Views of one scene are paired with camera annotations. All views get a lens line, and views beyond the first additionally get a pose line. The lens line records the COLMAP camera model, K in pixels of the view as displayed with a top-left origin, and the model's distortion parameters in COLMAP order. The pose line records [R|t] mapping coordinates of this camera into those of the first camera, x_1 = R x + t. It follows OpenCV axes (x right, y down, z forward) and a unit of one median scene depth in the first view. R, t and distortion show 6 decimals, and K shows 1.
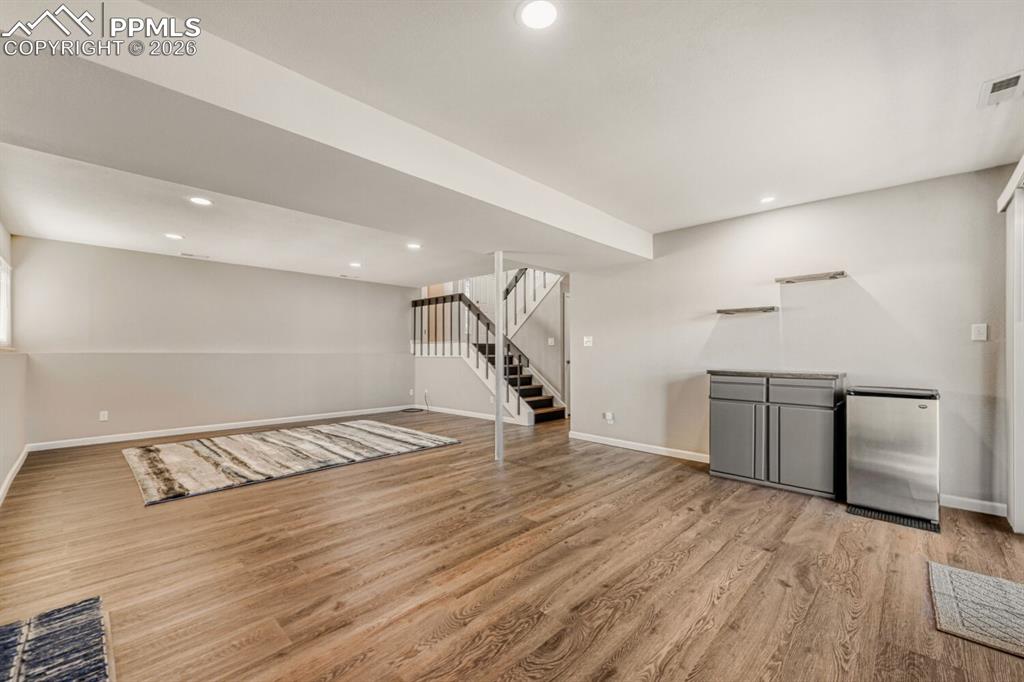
lens RADIAL K [[406.4, 0, 520.1], [0, 406.4, 344.9], [0, 0, 1]] dist [0.000526, 0.000029]
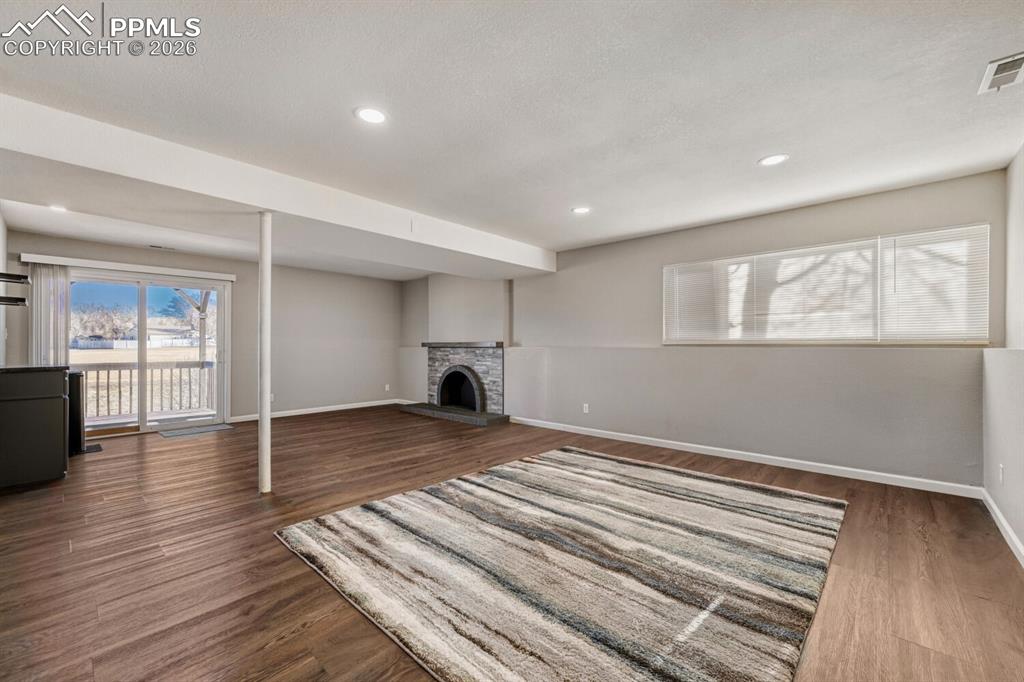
lens RADIAL K [[406.4, 0, 520.1], [0, 406.4, 344.9], [0, 0, 1]] dist [0.000526, 0.000029]
pose [[-0.999672, -0.003262, -0.025386, -0.583349], [-0.002934, 0.999912, -0.012918, 0.026197], [0.025426, -0.012840, -0.999594, 2.064551]]
